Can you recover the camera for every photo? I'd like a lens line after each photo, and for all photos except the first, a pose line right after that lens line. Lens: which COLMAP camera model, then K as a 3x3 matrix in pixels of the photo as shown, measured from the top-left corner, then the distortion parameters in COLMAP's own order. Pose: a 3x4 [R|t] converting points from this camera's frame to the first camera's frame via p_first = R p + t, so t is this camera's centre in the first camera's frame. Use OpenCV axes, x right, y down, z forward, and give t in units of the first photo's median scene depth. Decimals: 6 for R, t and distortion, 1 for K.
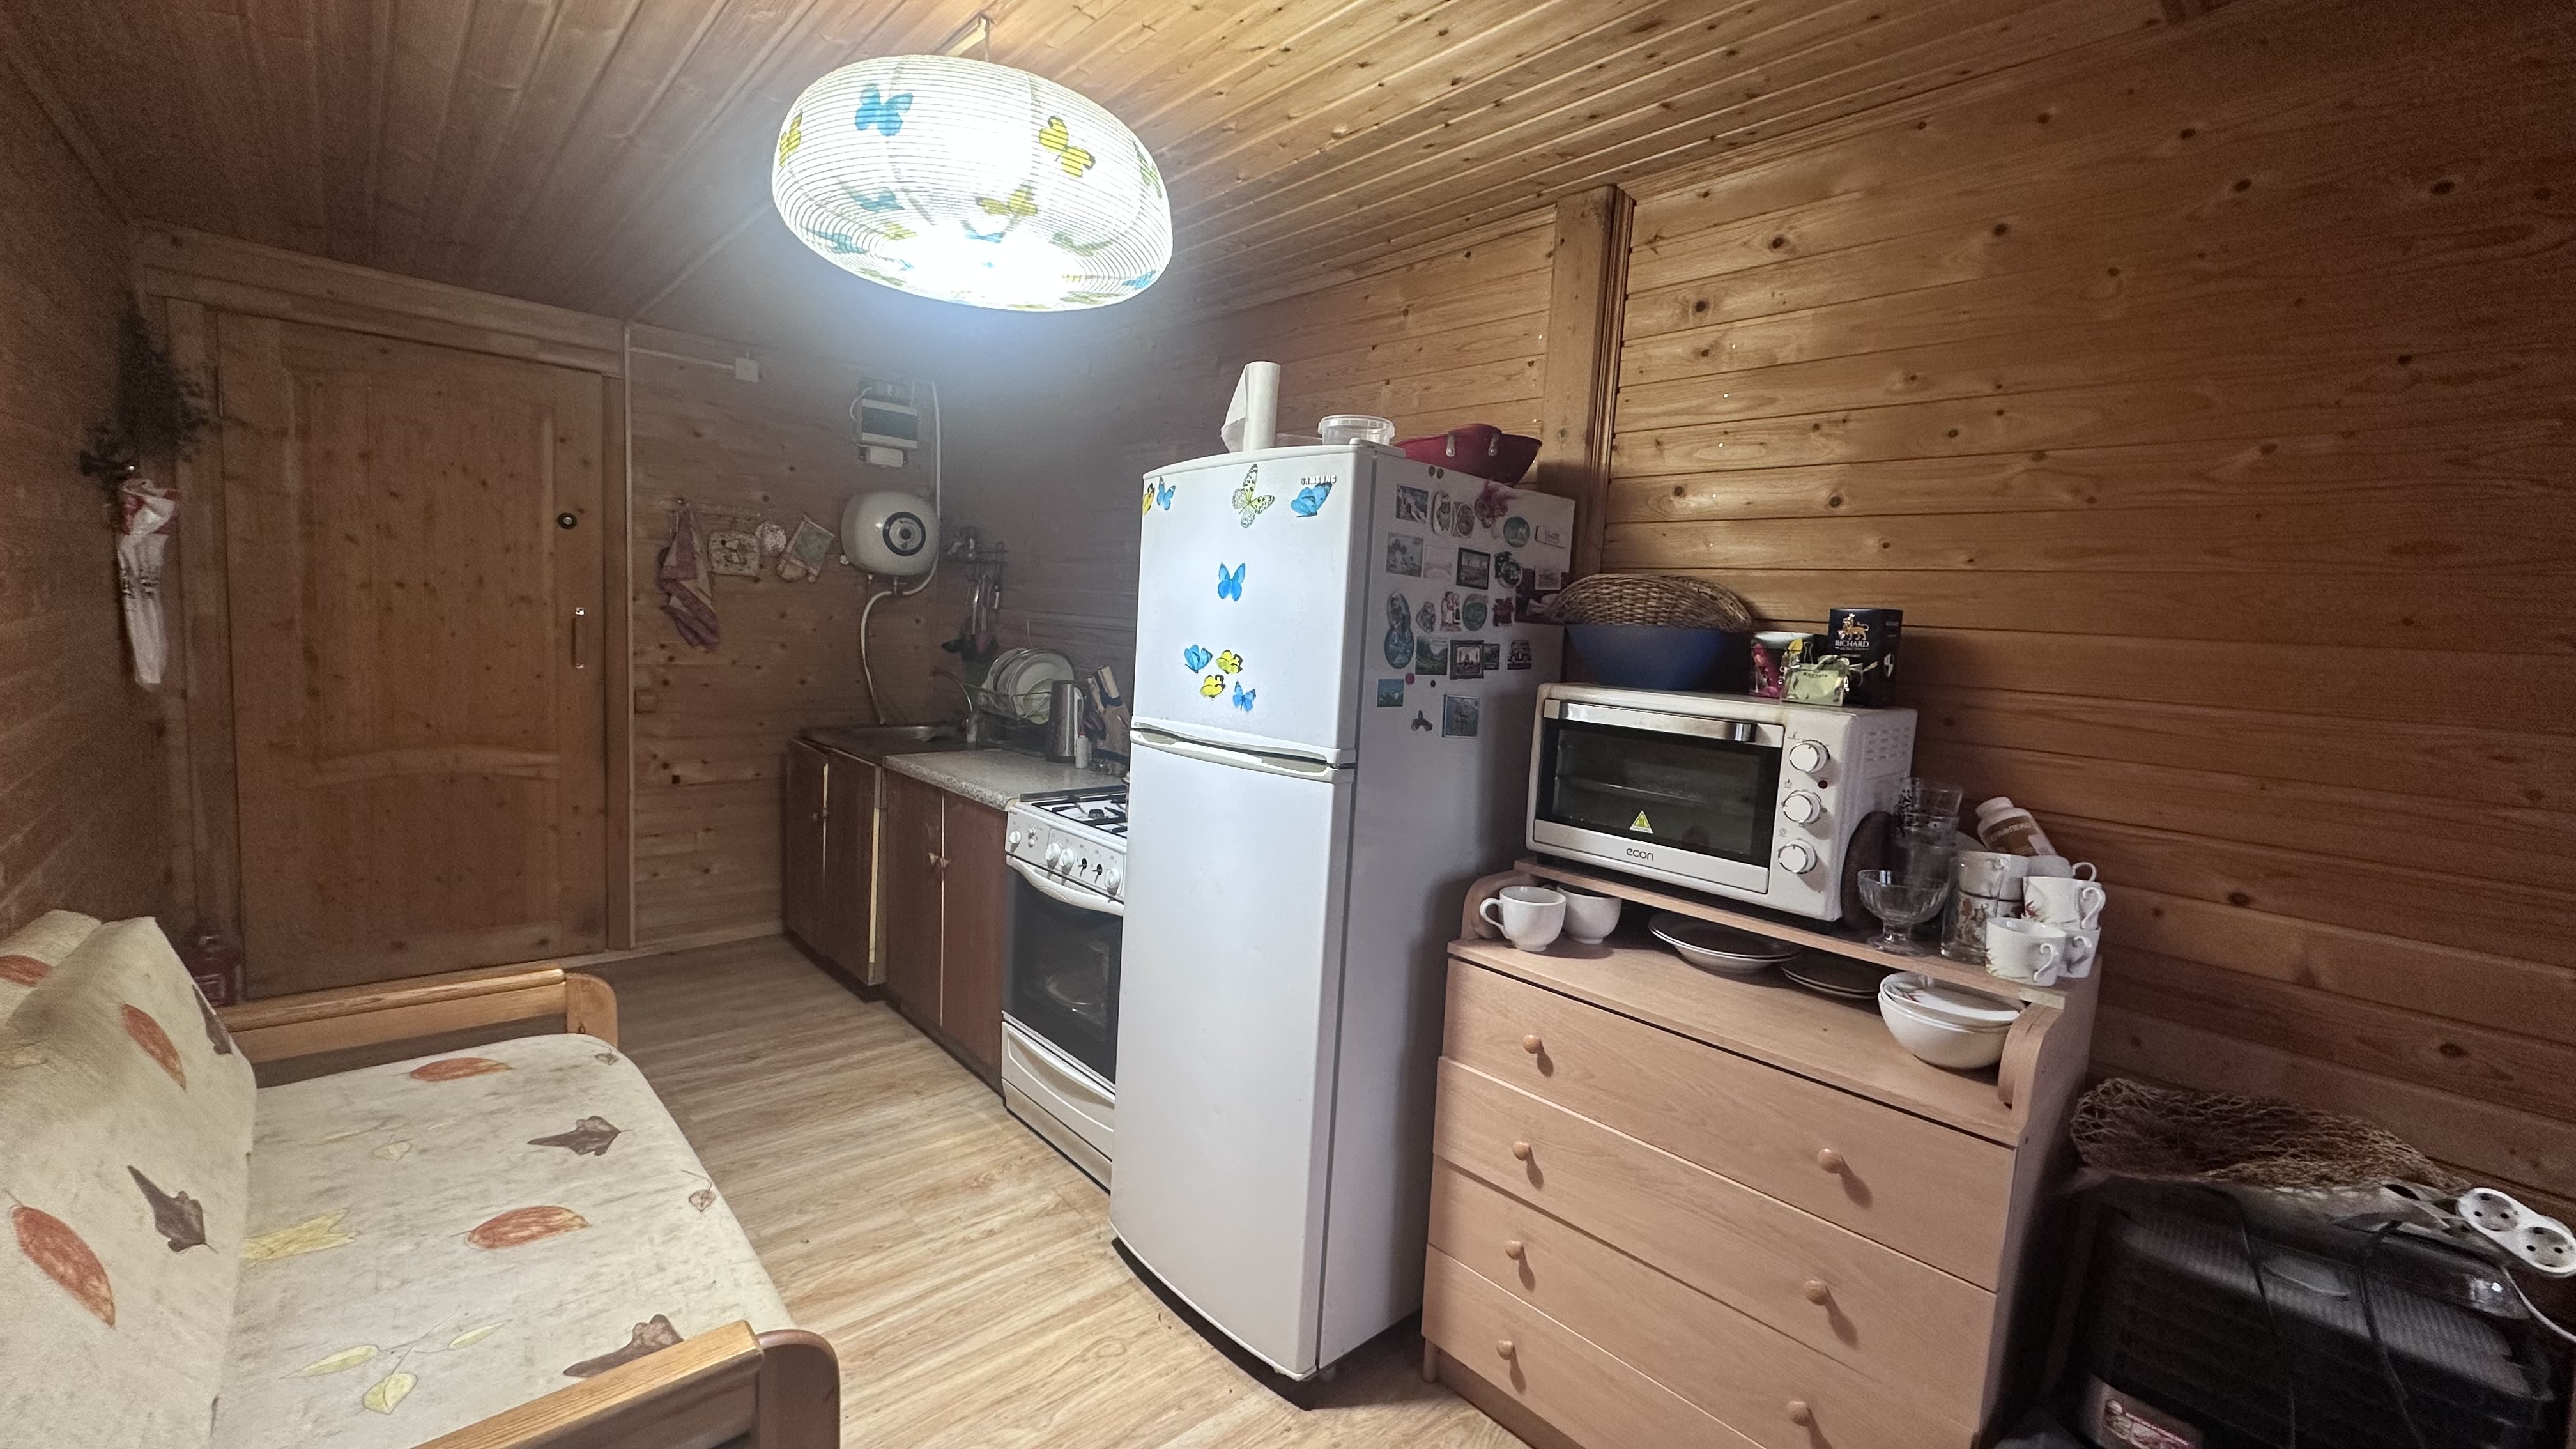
lens RADIAL K [[1019.8, 0, 1289.2], [0, 1019.8, 722.0], [0, 0, 1]] dist [-0.002758, -0.000044]
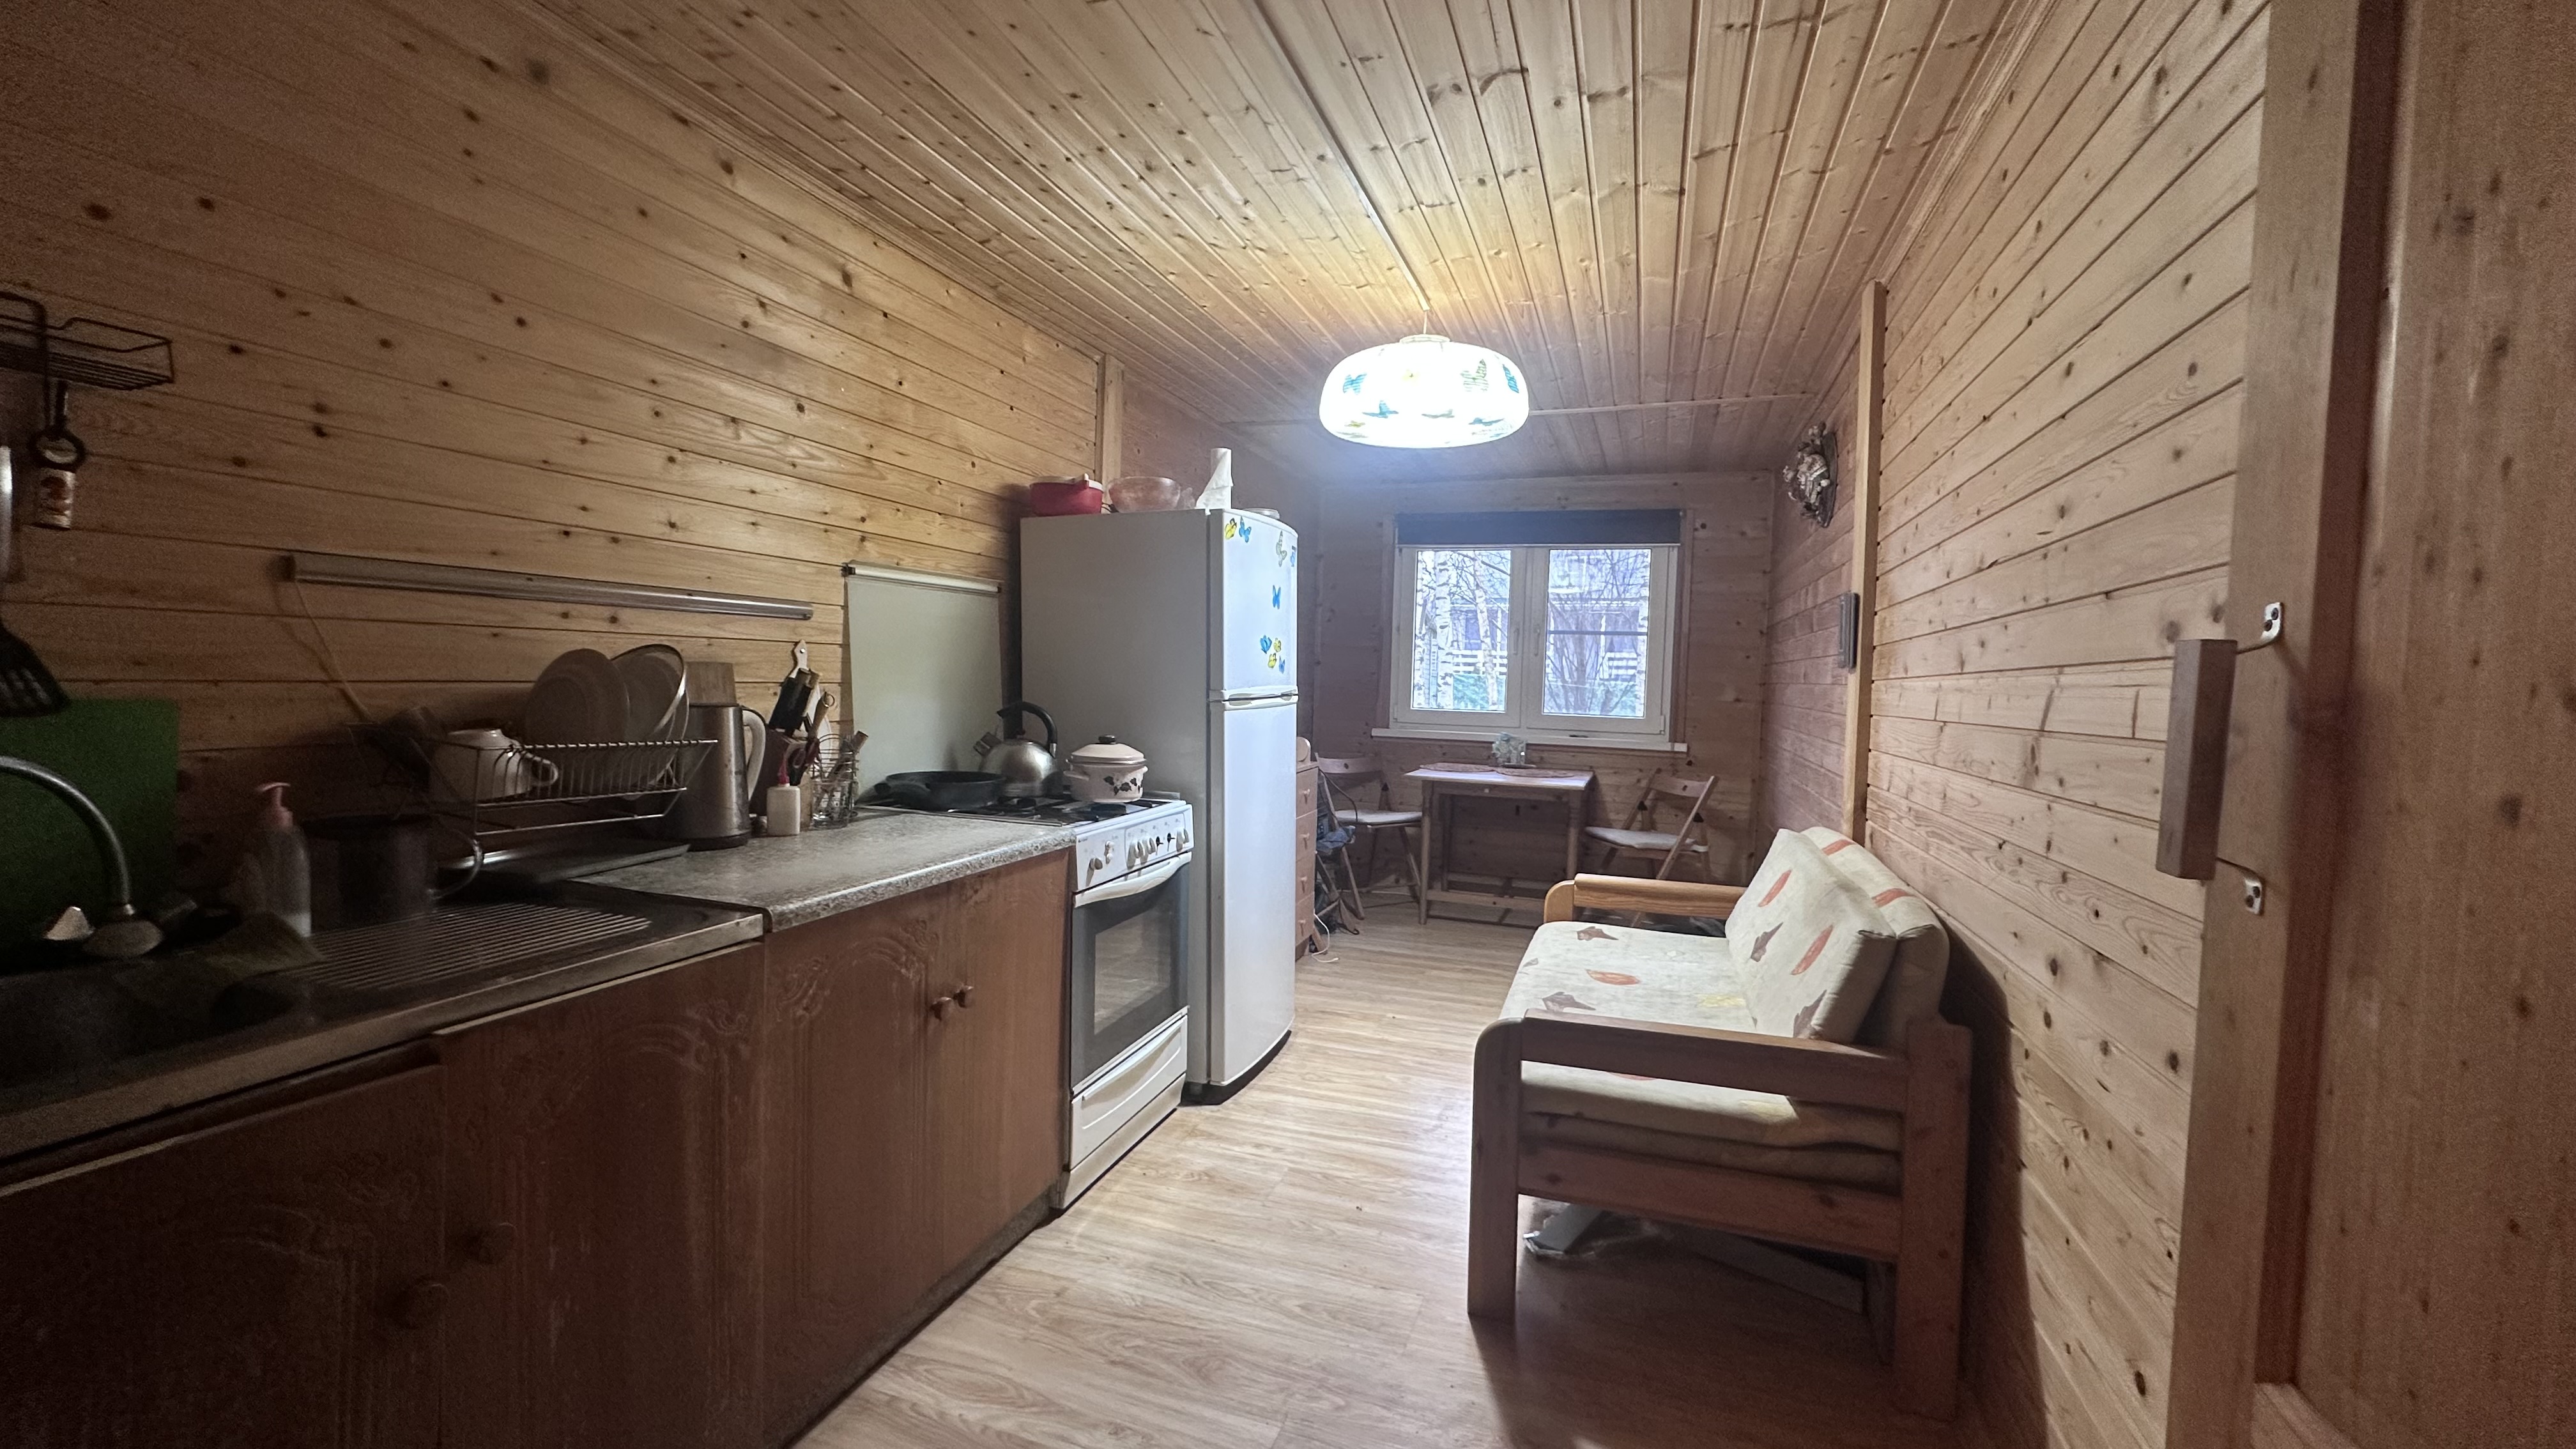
lens RADIAL K [[1019.8, 0, 1289.2], [0, 1019.8, 722.0], [0, 0, 1]] dist [-0.002758, -0.000044]
pose [[-0.471059, -0.111418, 0.875037, -1.295103], [0.039845, 0.988291, 0.147288, -0.150576], [-0.881201, 0.104247, -0.461104, 1.477933]]
